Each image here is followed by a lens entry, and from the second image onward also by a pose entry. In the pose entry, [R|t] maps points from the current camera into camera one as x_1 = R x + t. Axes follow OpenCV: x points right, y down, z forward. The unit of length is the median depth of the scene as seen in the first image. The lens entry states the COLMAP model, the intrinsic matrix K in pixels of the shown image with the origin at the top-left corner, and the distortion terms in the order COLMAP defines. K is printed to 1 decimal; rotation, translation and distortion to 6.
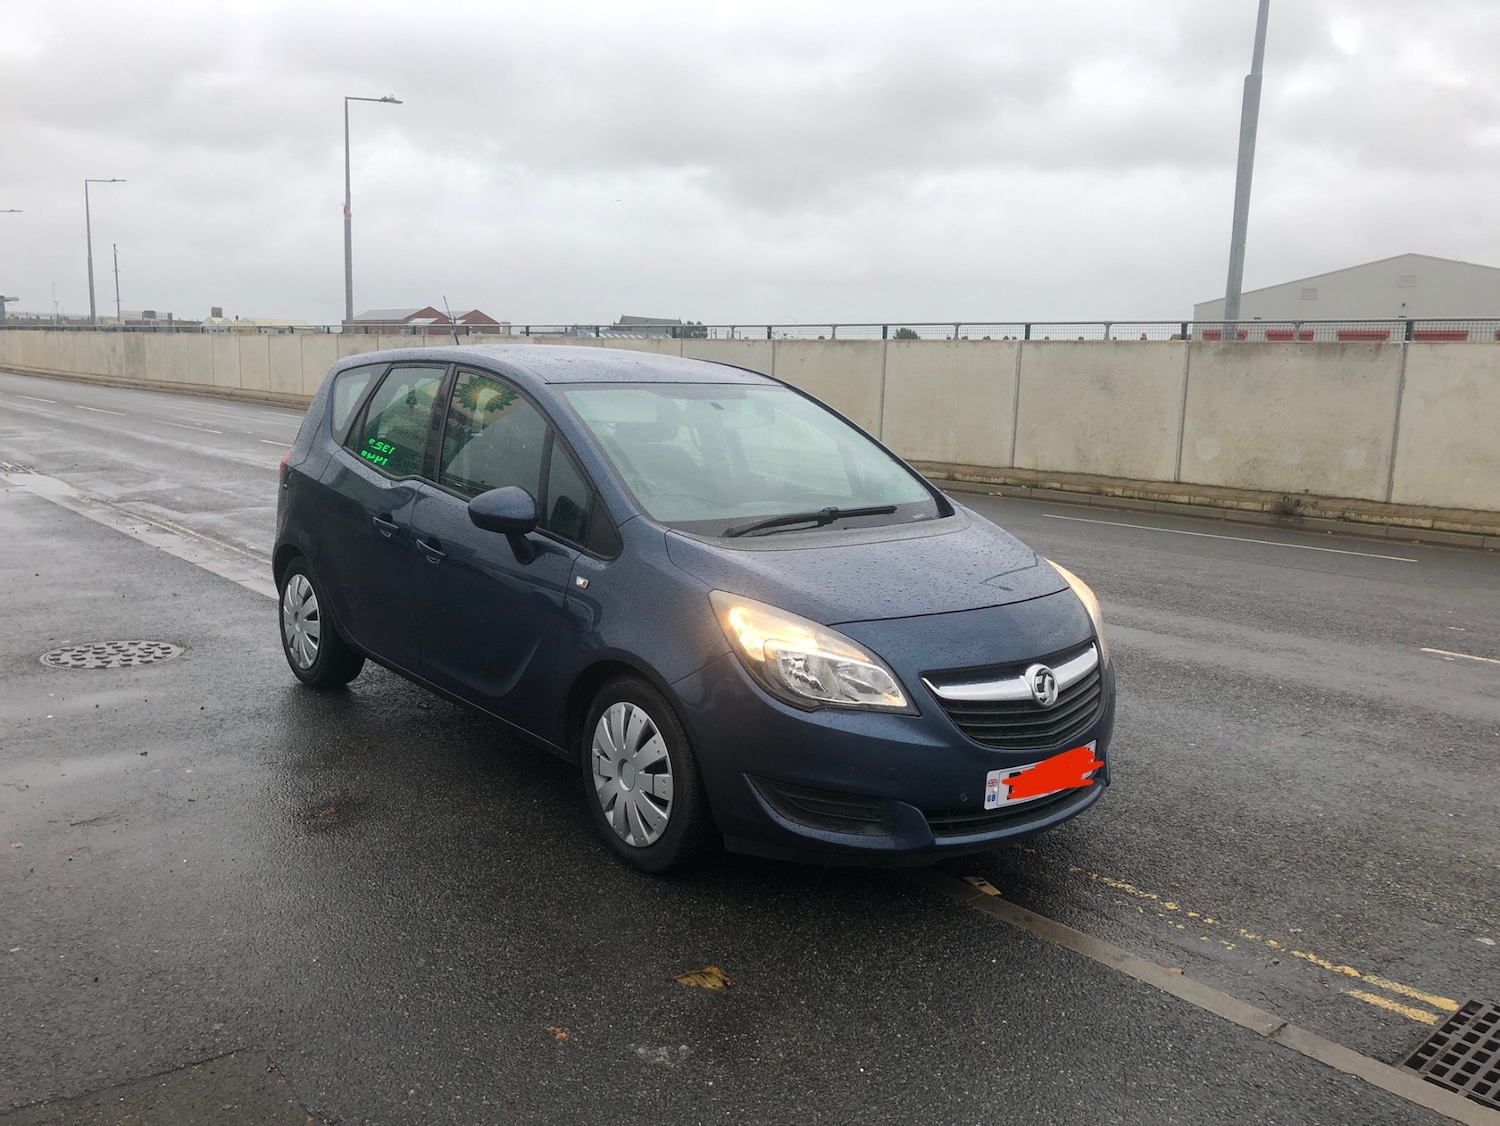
lens RADIAL K [[1210.4, 0, 788.9], [0, 1210.4, 578.0], [0, 0, 1]] dist [0.026321, 0.000878]
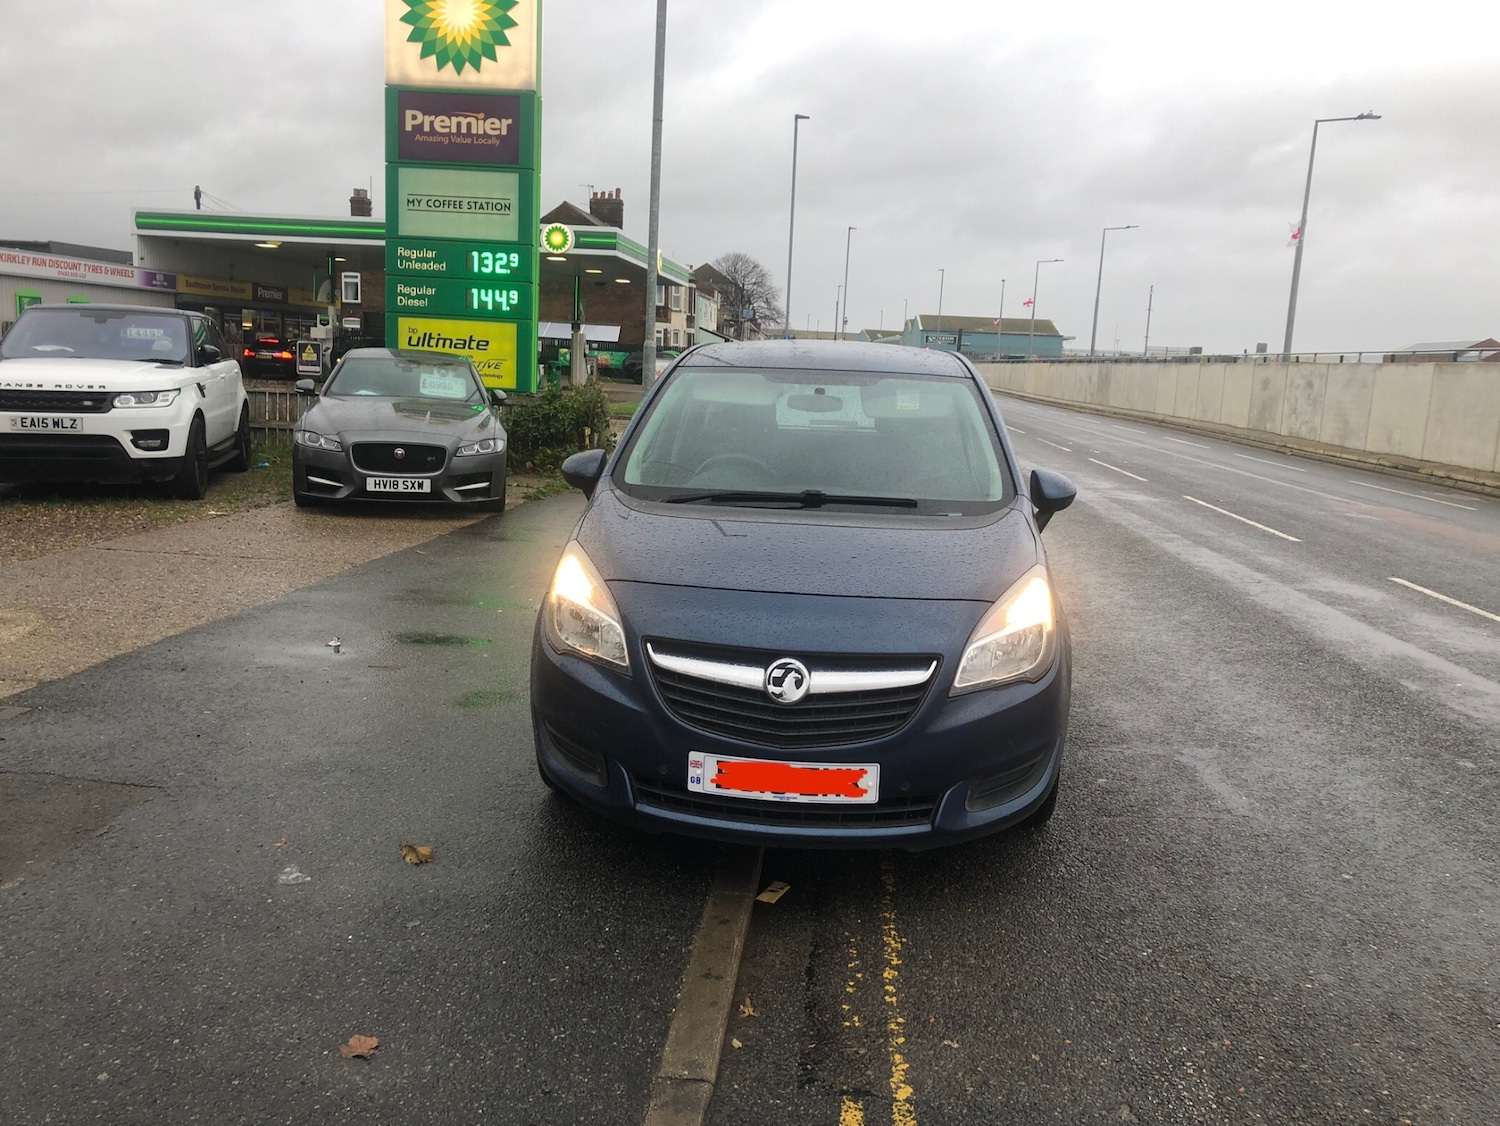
lens RADIAL K [[1223.0, 0, 745.3], [0, 1223.0, 558.2], [0, 0, 1]] dist [0.041501, -0.028766]
pose [[0.703769, 0.115686, -0.700946, 0.824983], [-0.145963, 0.989149, 0.016700, -0.014492], [0.695272, 0.090559, 0.713018, 0.305429]]
